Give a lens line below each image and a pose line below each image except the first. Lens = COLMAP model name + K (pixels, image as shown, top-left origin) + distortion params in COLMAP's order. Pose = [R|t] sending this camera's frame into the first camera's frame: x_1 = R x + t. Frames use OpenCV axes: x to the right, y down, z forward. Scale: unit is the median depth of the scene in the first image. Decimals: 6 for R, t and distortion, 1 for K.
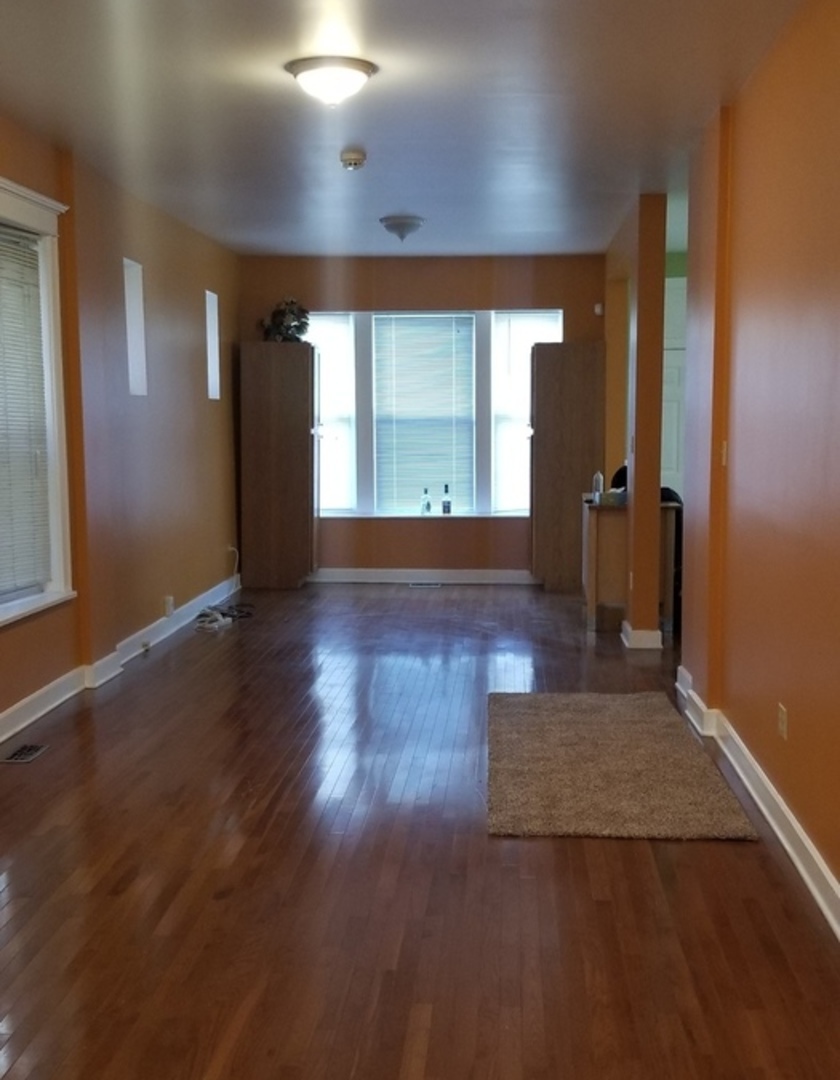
lens RADIAL K [[1324.2, 0, 403.4], [0, 1324.2, 558.5], [0, 0, 1]] dist [0.075221, 0.000000]
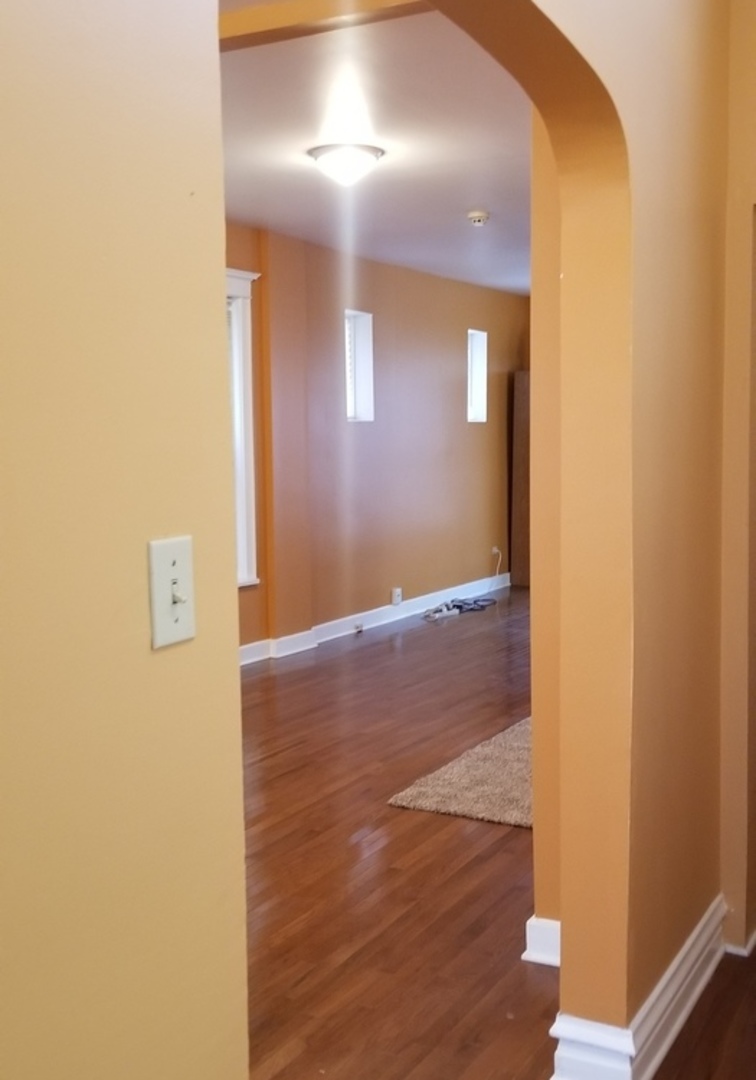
lens RADIAL K [[1172.6, 0, 374.7], [0, 1172.6, 545.6], [0, 0, 1]] dist [0.051680, 0.000000]
pose [[0.902720, 0.033453, -0.428926, 0.280836], [-0.037805, 0.999284, -0.001628, -0.008062], [0.428564, 0.017685, 0.903338, 0.041437]]
